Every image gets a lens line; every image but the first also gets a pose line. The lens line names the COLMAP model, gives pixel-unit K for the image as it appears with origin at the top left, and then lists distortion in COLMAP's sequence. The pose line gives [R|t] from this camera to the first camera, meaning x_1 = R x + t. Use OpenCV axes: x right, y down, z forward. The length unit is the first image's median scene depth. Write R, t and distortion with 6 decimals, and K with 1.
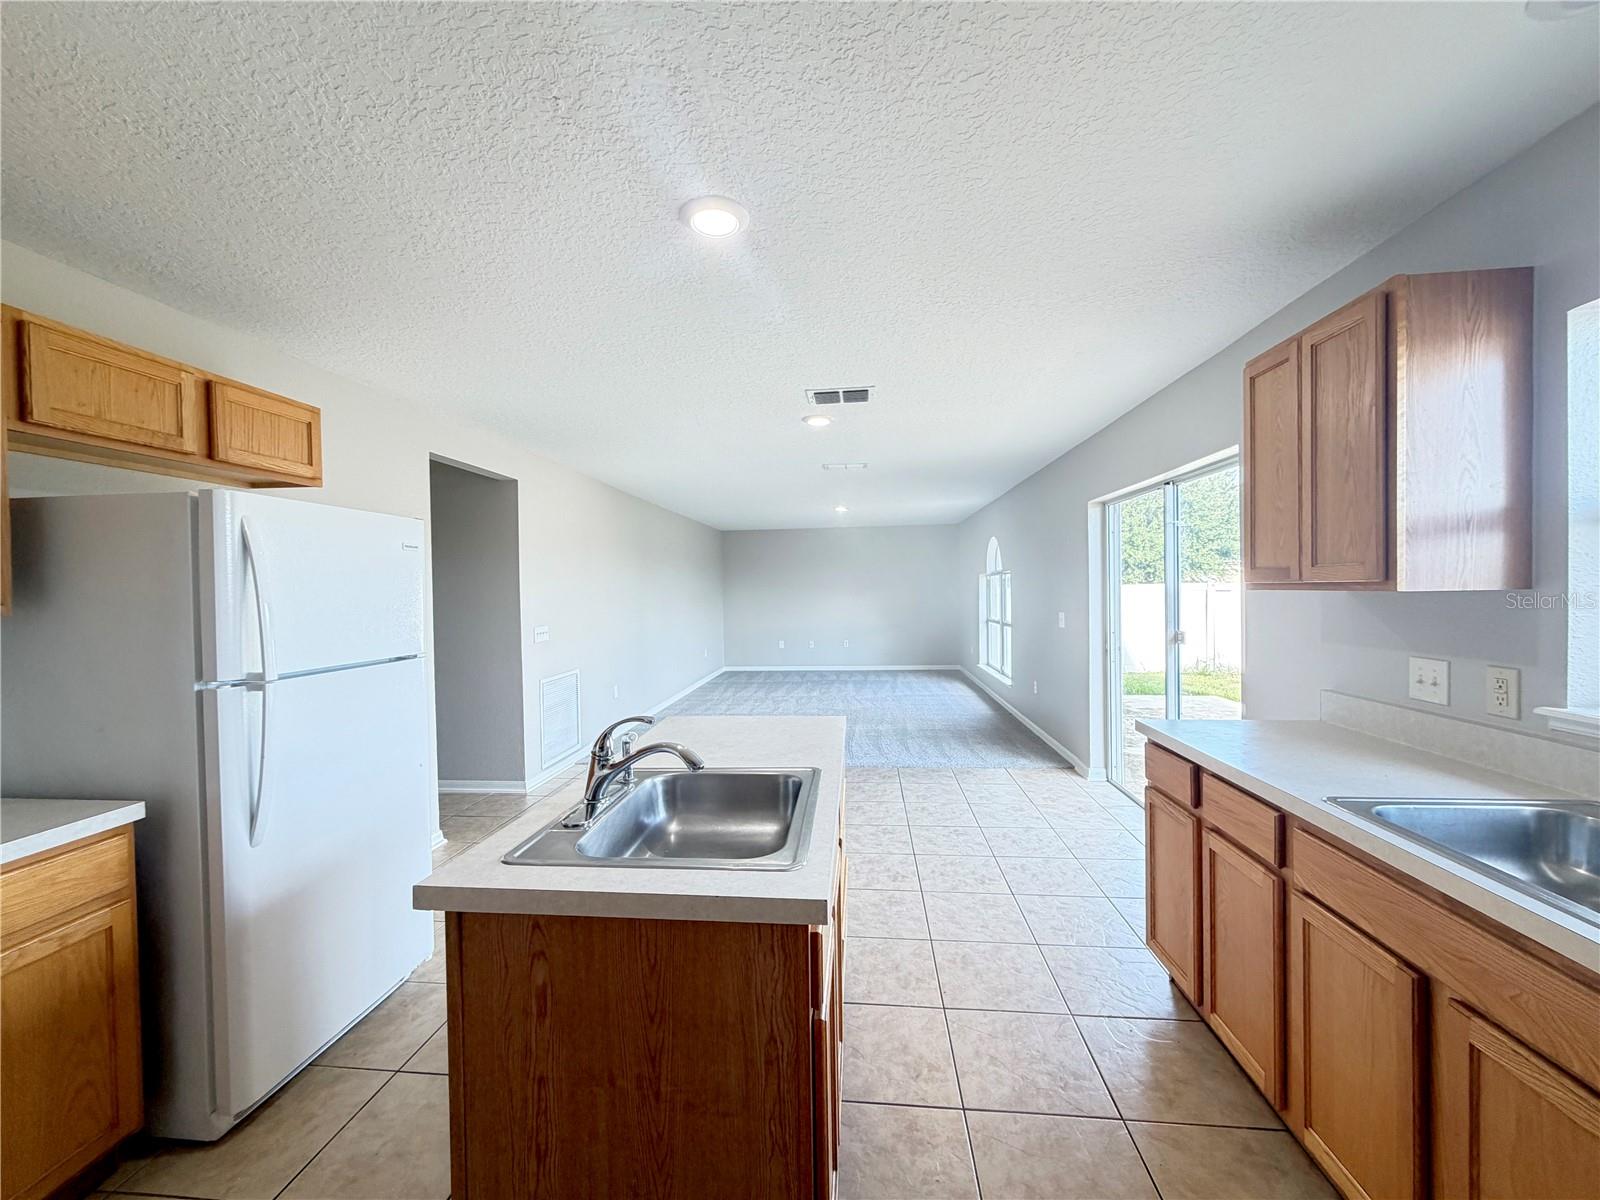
lens RADIAL K [[637.0, 0, 800.0], [0, 637.0, 600.0], [0, 0, 1]] dist [0.000053, 0.000085]
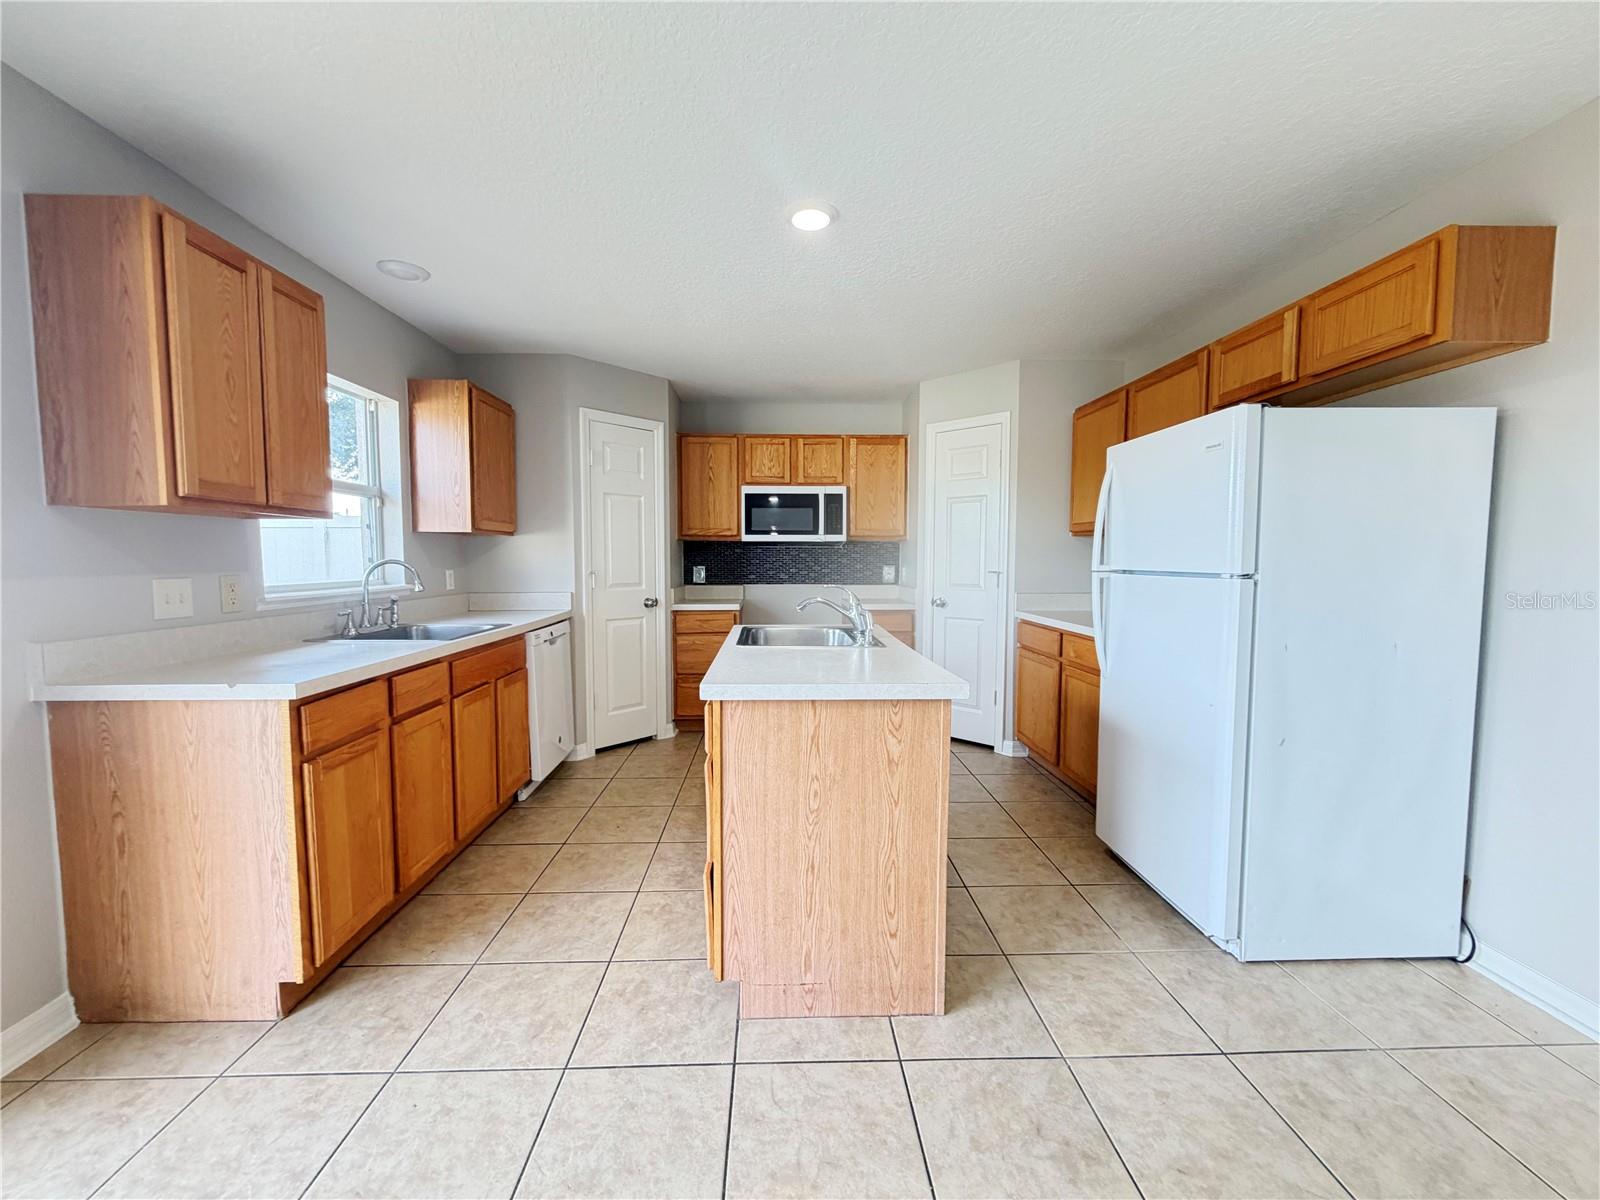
lens RADIAL K [[637.0, 0, 800.0], [0, 637.0, 600.0], [0, 0, 1]] dist [0.000053, 0.000085]
pose [[-0.990995, 0.024493, -0.131640, 0.012777], [0.013350, 0.996302, 0.084871, 0.009249], [0.133232, 0.082350, -0.987658, 0.393774]]
